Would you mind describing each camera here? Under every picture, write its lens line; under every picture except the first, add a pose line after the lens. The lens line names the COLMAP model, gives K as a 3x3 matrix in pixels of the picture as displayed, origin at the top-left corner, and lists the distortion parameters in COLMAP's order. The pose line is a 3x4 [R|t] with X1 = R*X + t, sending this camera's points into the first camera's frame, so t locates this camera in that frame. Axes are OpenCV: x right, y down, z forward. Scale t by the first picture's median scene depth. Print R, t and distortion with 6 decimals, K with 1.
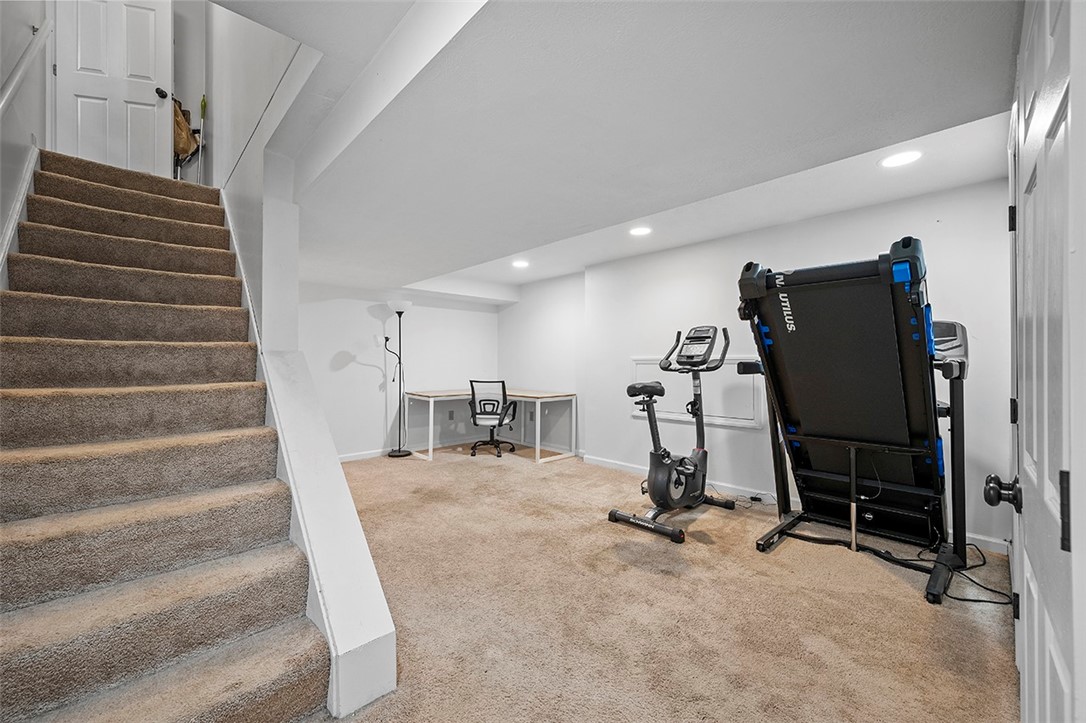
lens RADIAL K [[424.2, 0, 543.4], [0, 424.2, 359.8], [0, 0, 1]] dist [-0.001015, -0.000099]
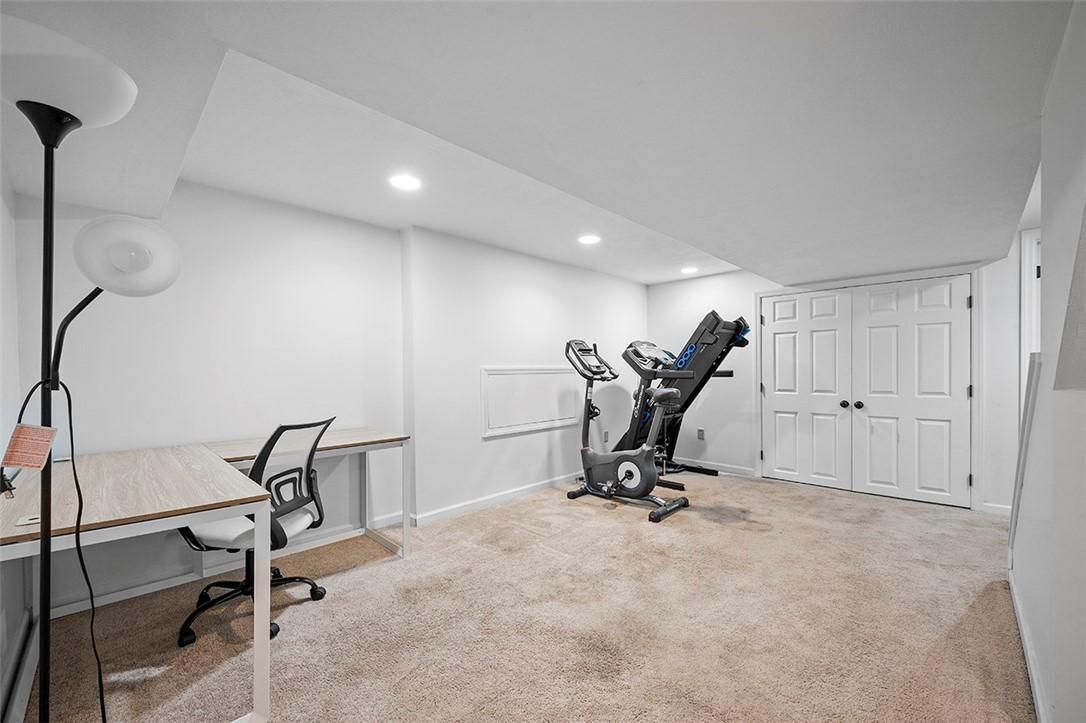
lens RADIAL K [[429.2, 0, 546.2], [0, 429.2, 370.9], [0, 0, 1]] dist [-0.000255, -0.000137]
pose [[-0.033406, -0.001117, 0.999441, -0.794998], [-0.001666, 0.999998, 0.001062, 0.001586], [-0.999440, -0.001630, -0.033408, 1.157543]]
